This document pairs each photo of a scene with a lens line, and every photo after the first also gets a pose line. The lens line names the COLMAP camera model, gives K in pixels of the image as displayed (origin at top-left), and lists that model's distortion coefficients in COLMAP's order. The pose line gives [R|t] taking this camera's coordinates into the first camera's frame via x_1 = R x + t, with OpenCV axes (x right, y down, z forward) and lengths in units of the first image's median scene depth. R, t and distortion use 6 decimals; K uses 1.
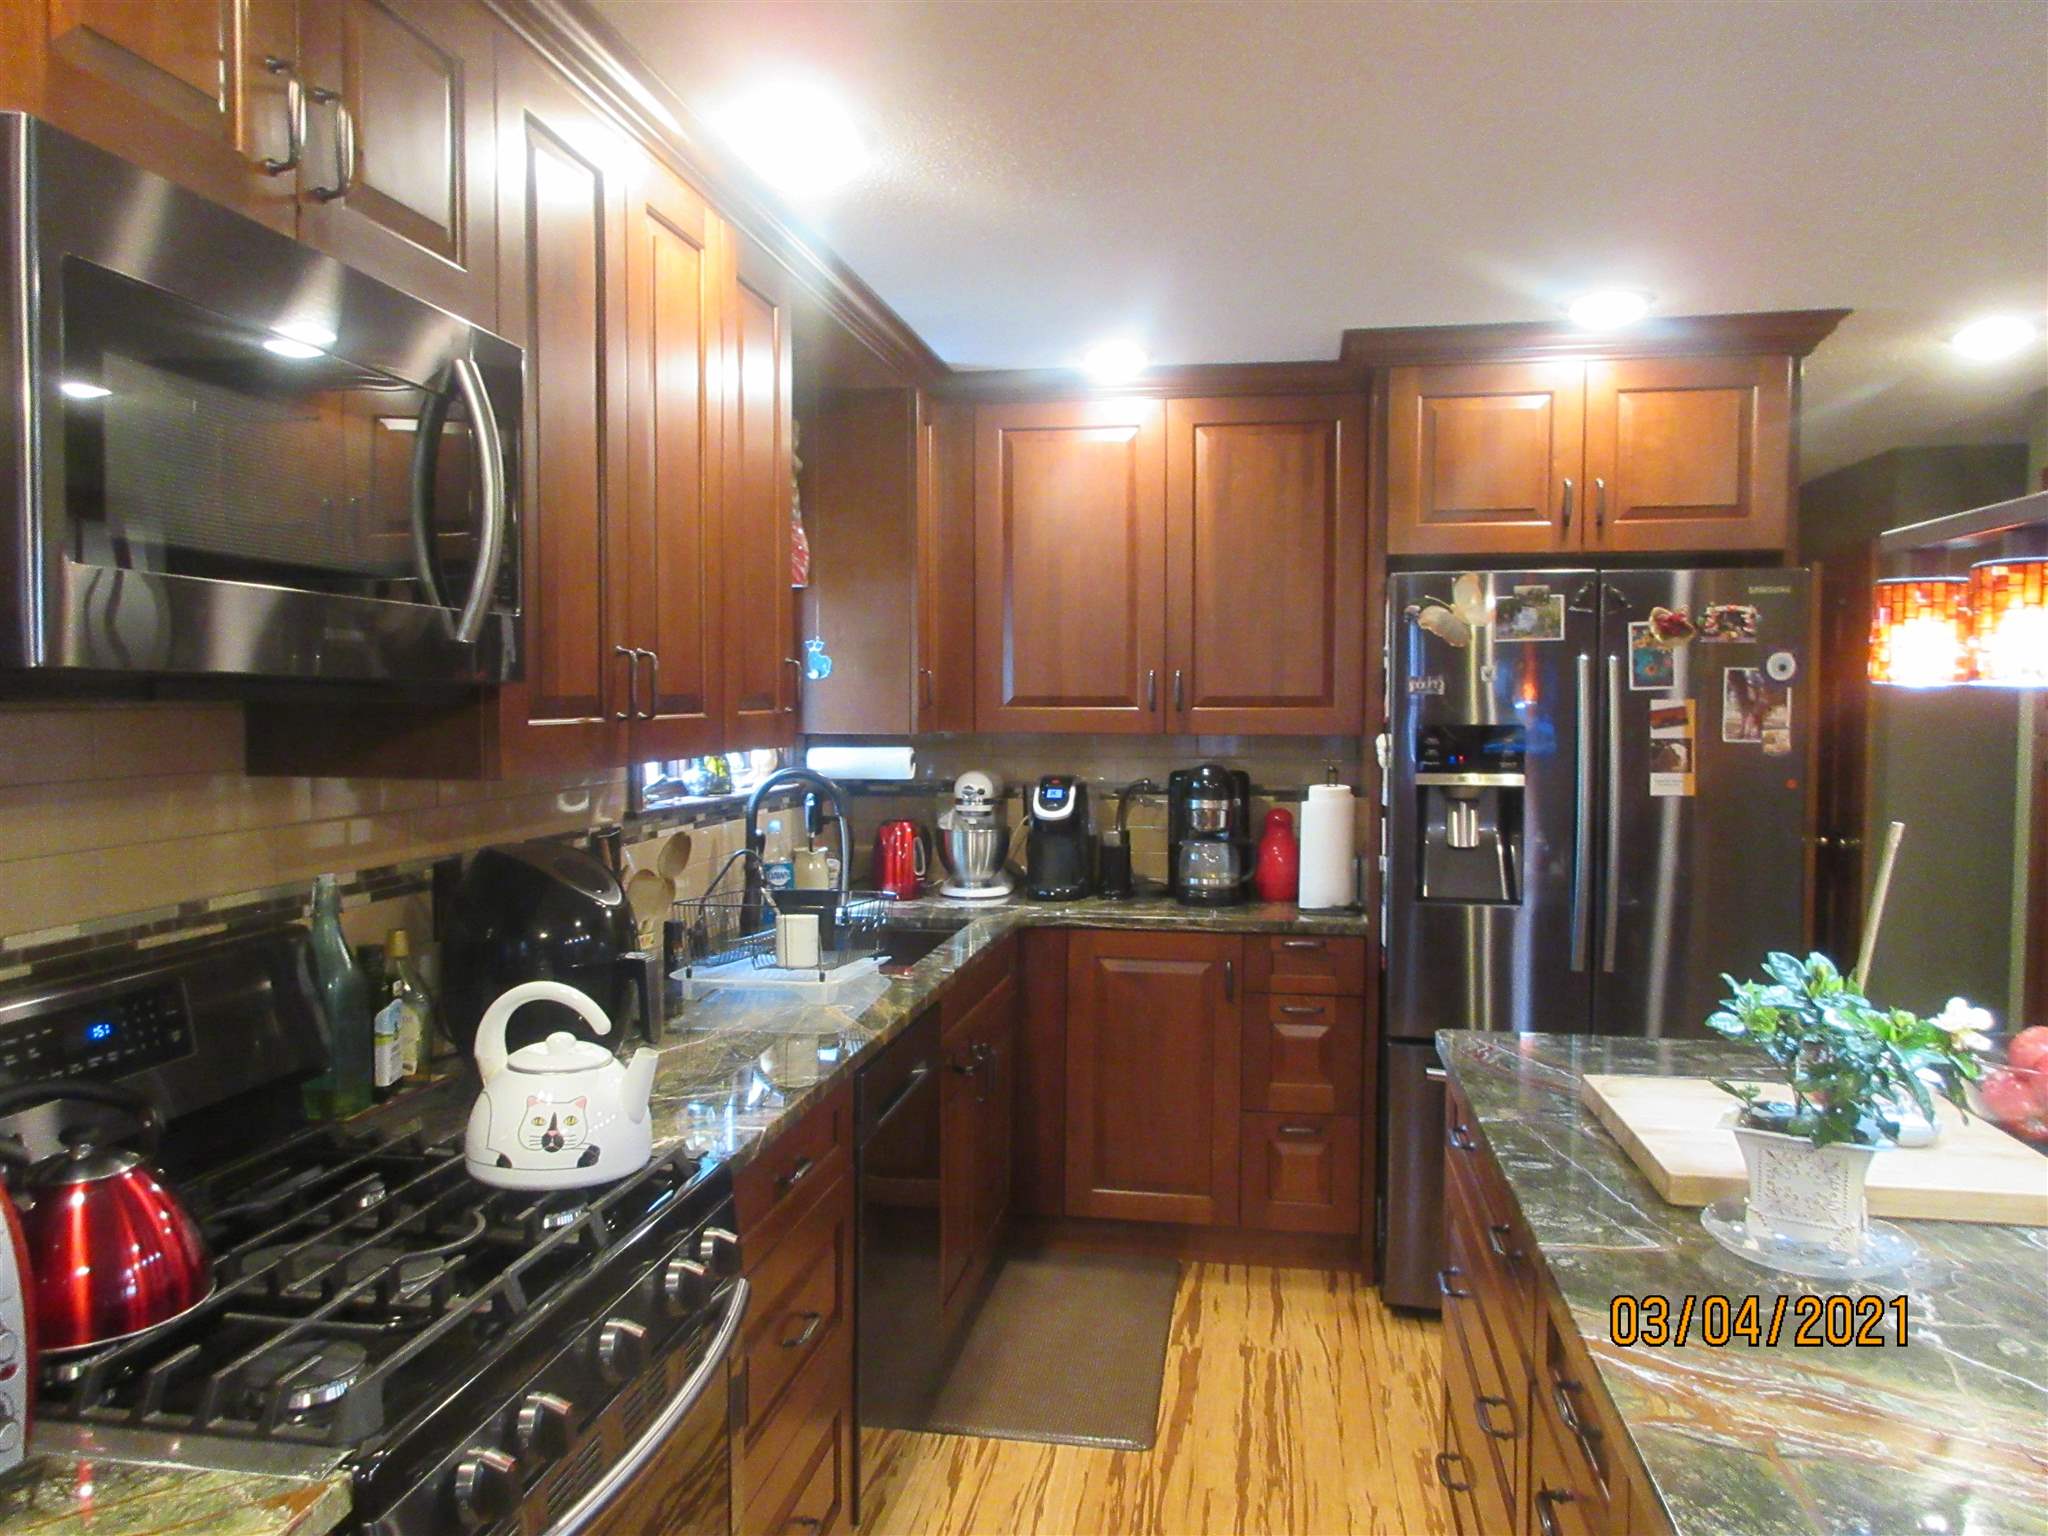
lens RADIAL K [[1532.4, 0, 1024.6], [0, 1532.4, 760.9], [0, 0, 1]] dist [0.020199, -0.000408]
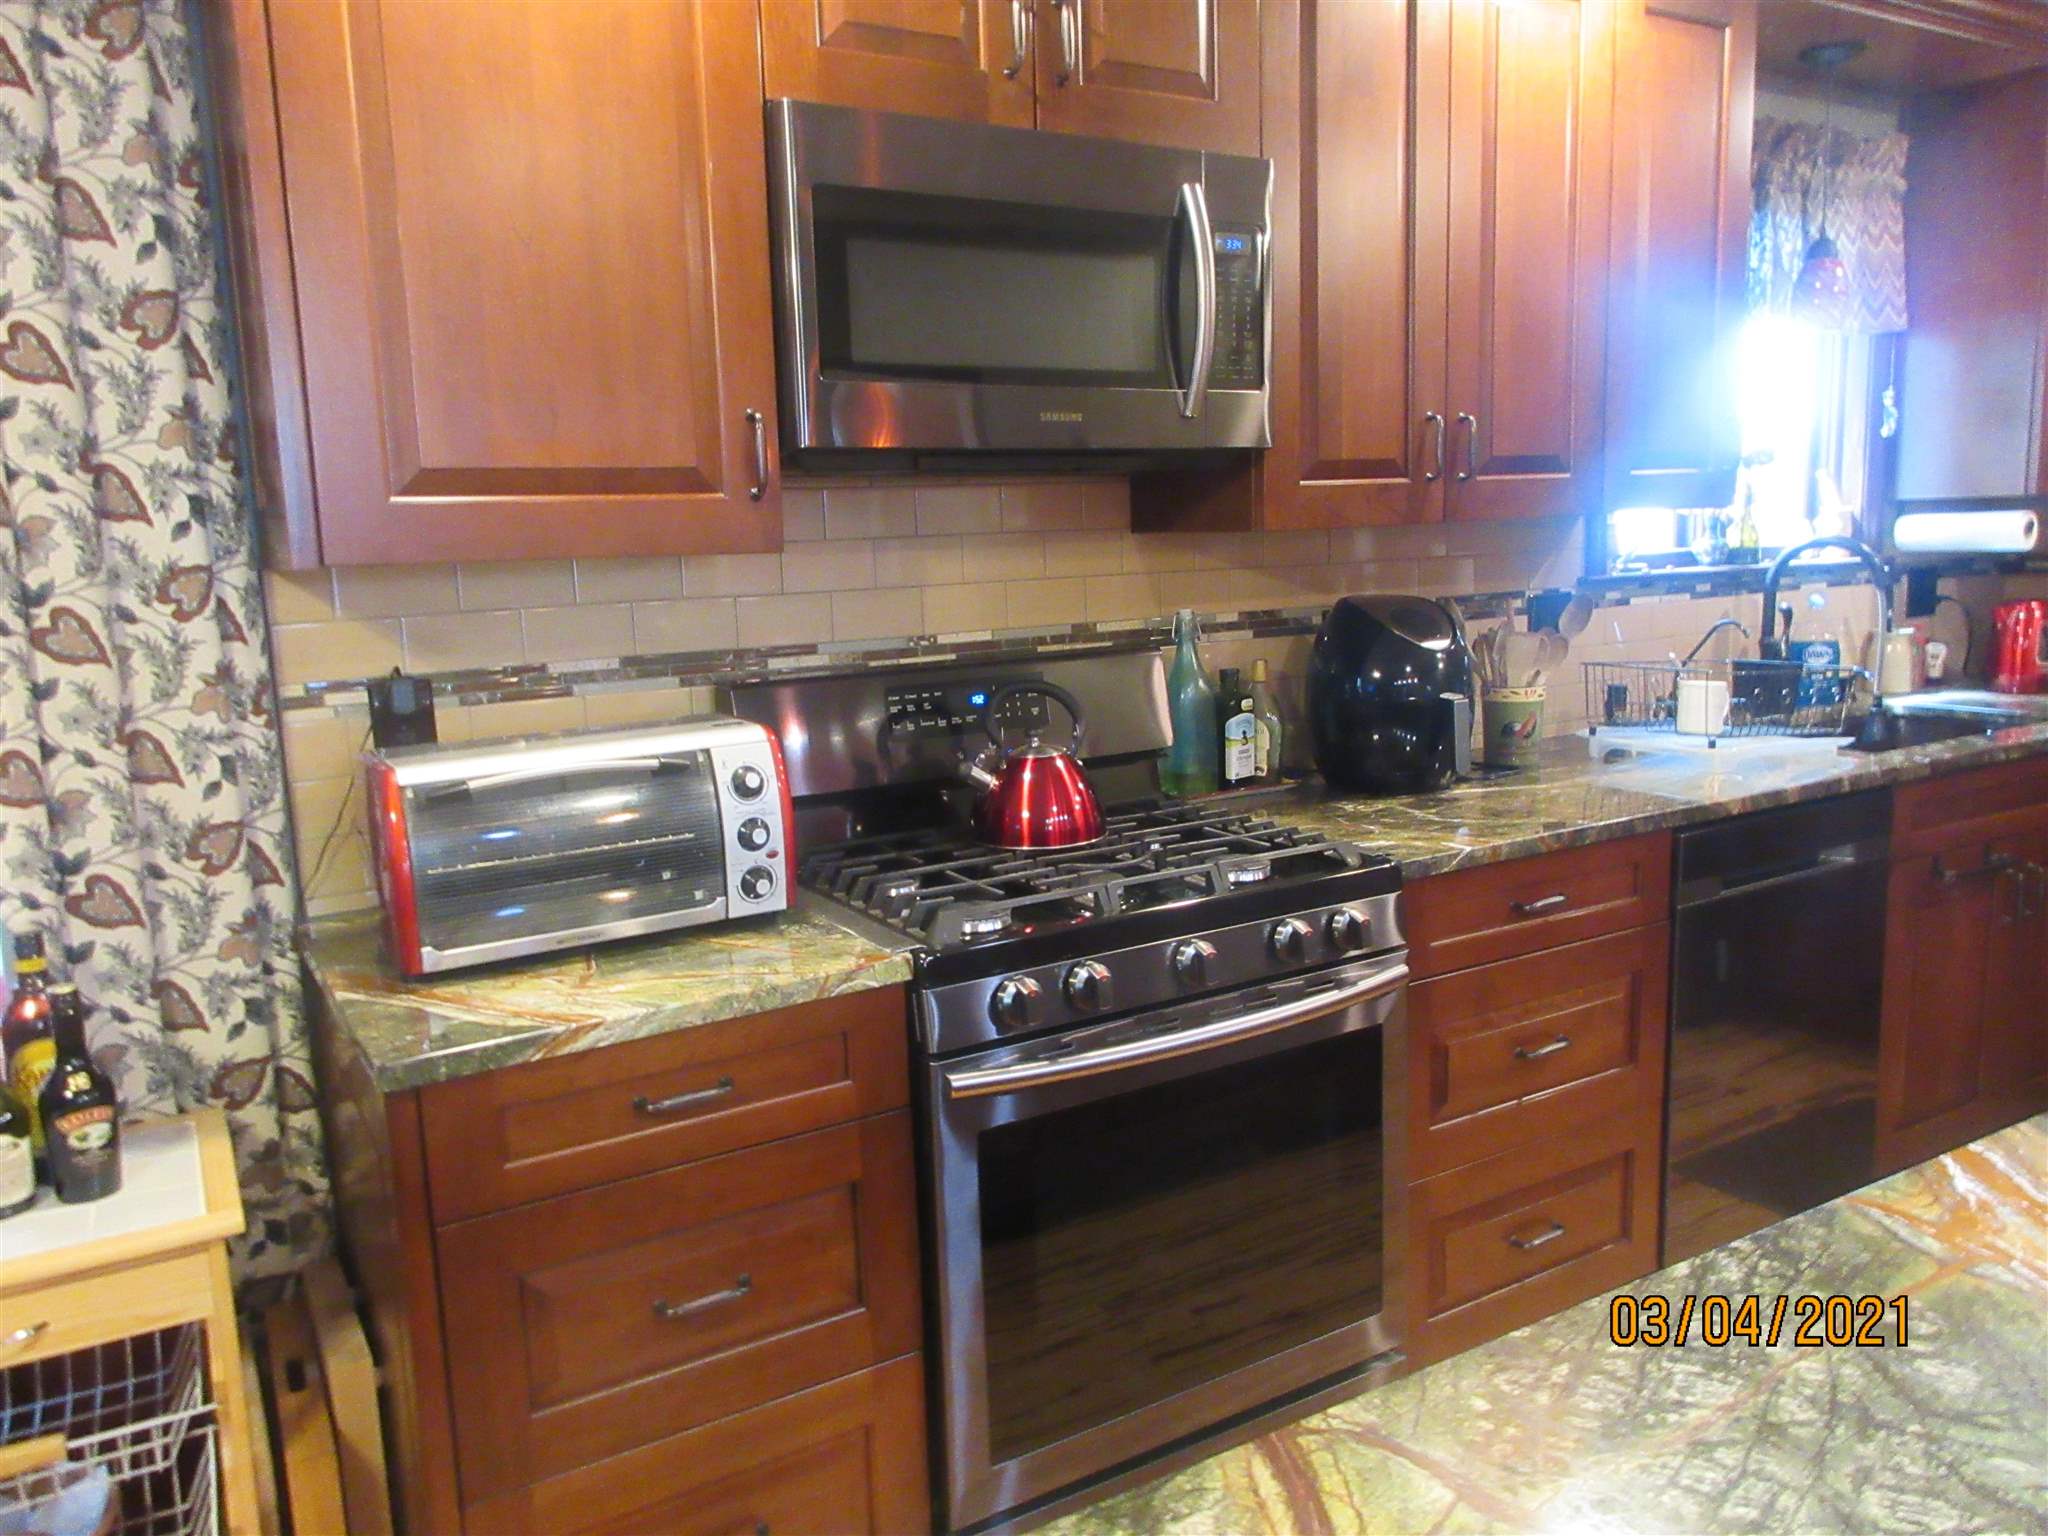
lens RADIAL K [[1532.4, 0, 1030.6], [0, 1532.4, 767.7], [0, 0, 1]] dist [0.020199, -0.000408]
pose [[0.654525, 0.095305, -0.750009, 0.425071], [0.003972, 0.991576, 0.129467, 0.036382], [0.756030, -0.087718, 0.648633, 0.049642]]
